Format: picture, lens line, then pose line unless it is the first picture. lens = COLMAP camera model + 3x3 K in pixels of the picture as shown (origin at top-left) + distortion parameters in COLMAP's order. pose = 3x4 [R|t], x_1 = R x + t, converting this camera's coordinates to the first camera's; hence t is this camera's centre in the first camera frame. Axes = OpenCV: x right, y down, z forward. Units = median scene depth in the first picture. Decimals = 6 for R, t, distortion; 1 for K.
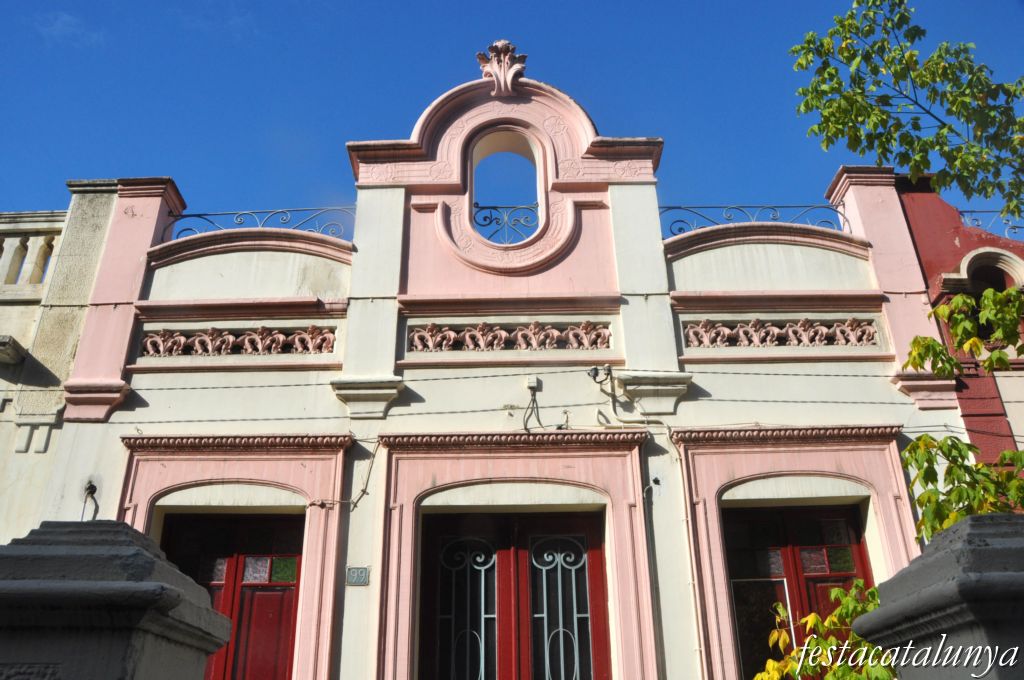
lens RADIAL K [[810.7, 0, 512.0], [0, 810.7, 340.0], [0, 0, 1]] dist [-0.143585, 0.130173]
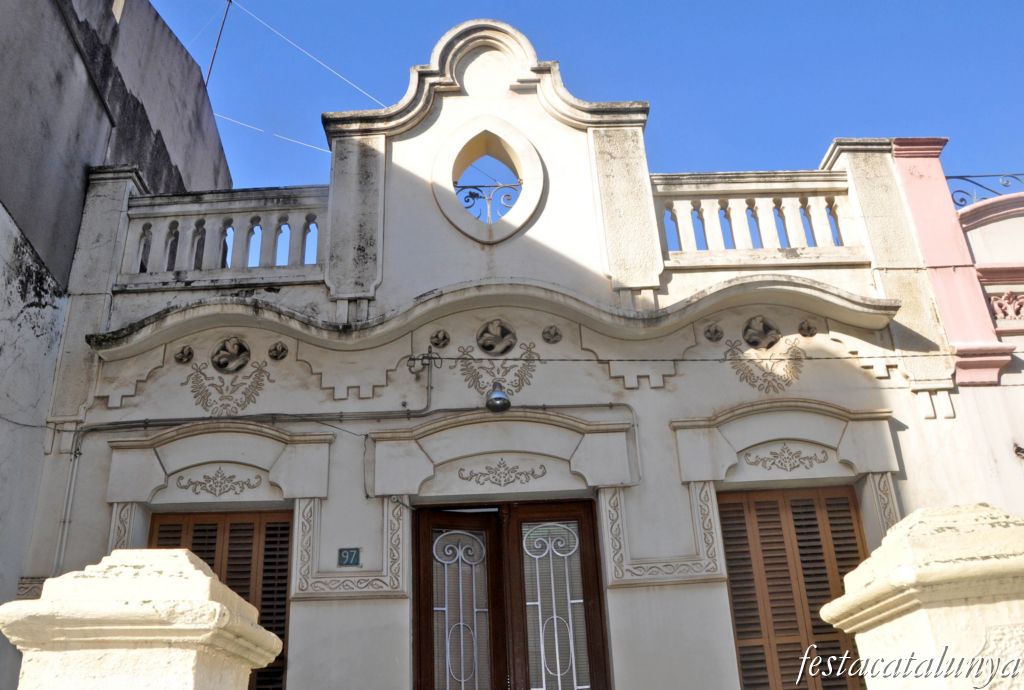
lens RADIAL K [[853.8, 0, 517.4], [0, 853.8, 357.5], [0, 0, 1]] dist [-0.103678, 0.013379]
pose [[0.998703, -0.020829, 0.046451, -1.064560], [0.019082, 0.999106, 0.037732, 0.017314], [-0.047196, -0.036797, 0.998208, -0.003890]]
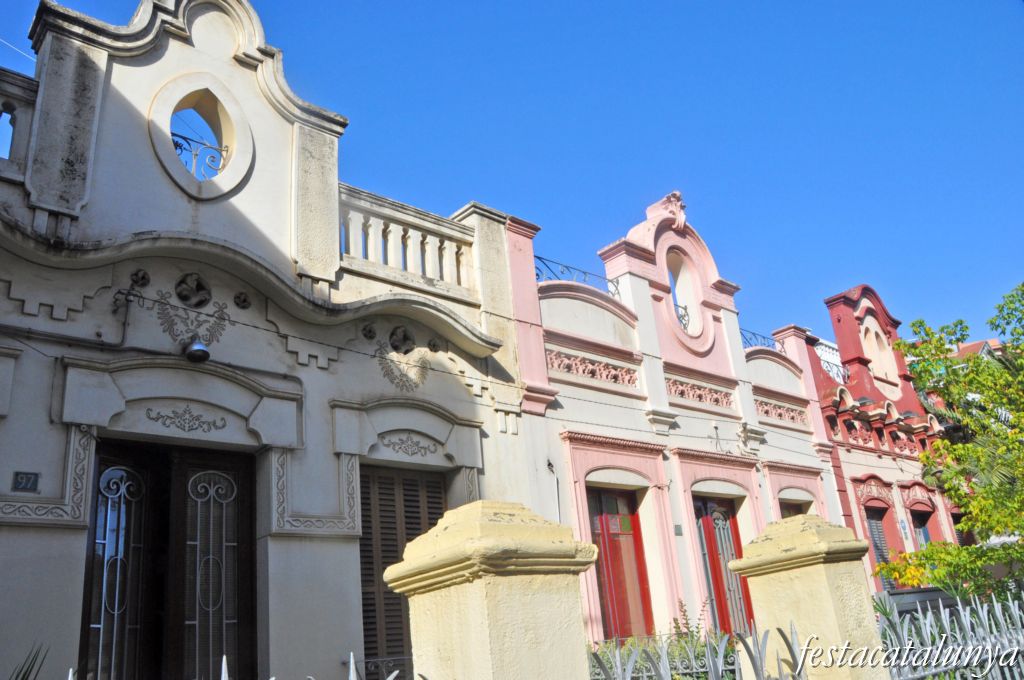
lens RADIAL K [[810.7, 0, 512.0], [0, 810.7, 340.0], [0, 0, 1]] dist [-0.143585, 0.130173]
pose [[0.727019, 0.194336, 0.658541, -1.376881], [-0.236930, 0.971204, -0.025036, 0.021860], [-0.644444, -0.137826, 0.752128, -0.003180]]
